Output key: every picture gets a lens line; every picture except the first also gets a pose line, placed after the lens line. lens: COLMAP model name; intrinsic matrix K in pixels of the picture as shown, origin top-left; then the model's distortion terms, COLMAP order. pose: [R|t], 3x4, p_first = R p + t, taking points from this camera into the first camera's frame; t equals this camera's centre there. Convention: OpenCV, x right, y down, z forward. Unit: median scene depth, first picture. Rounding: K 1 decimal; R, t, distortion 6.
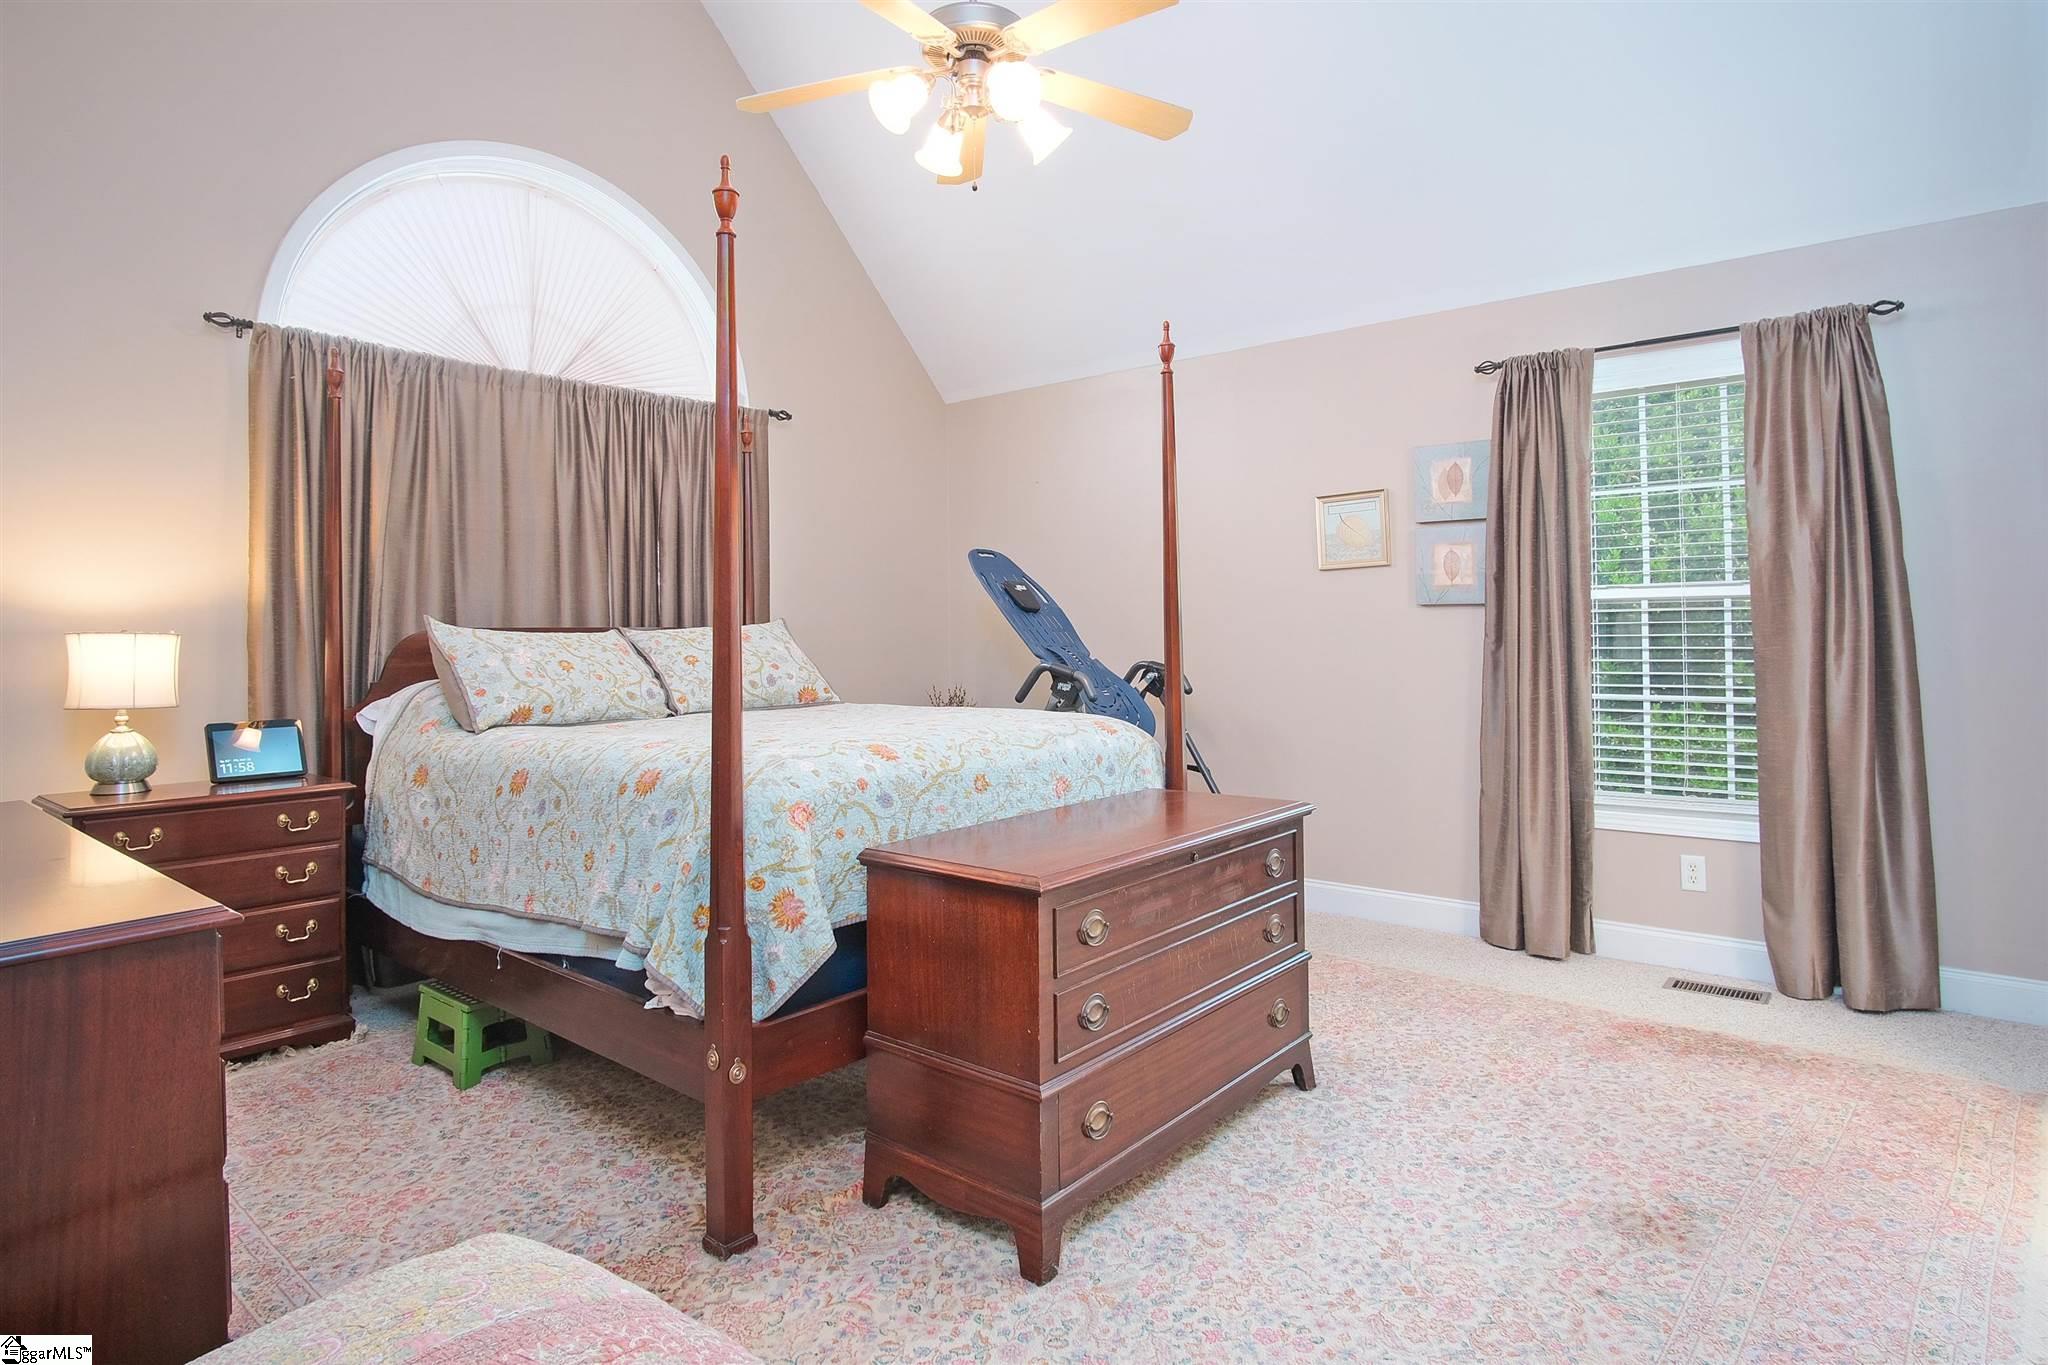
lens RADIAL K [[1135.2, 0, 1063.1], [0, 1135.2, 632.6], [0, 0, 1]] dist [-0.027709, 0.000167]
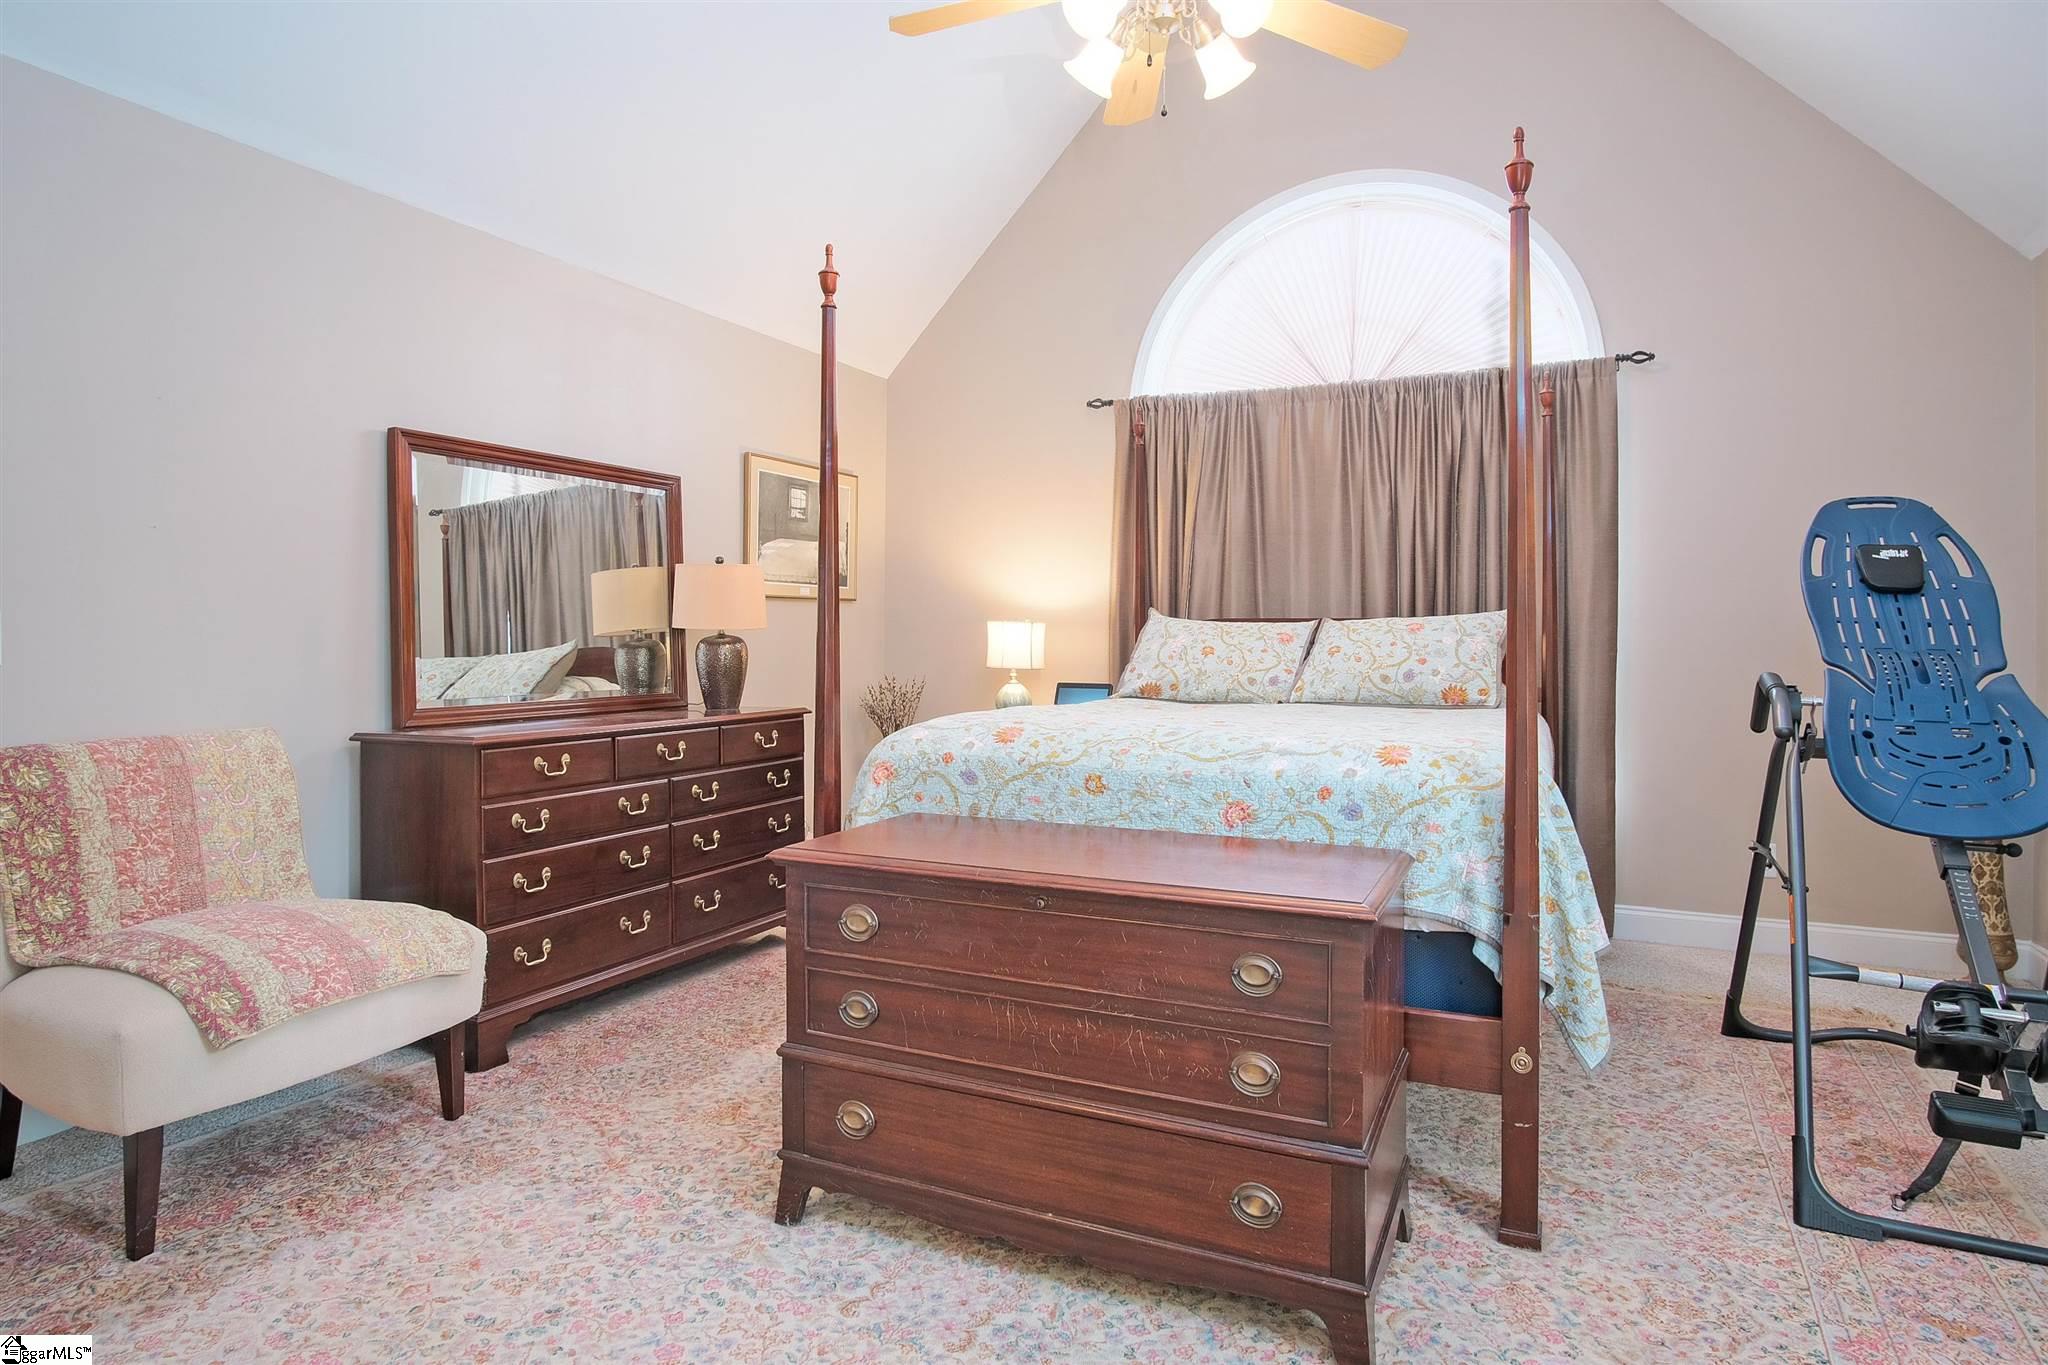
lens RADIAL K [[1120.4, 0, 1048.5], [0, 1120.4, 640.6], [0, 0, 1]] dist [-0.031697, 0.002358]
pose [[0.238681, 0.017471, -0.970941, 0.640874], [-0.006548, 0.999844, 0.016381, 0.001632], [0.971076, 0.002448, 0.238758, 0.600459]]
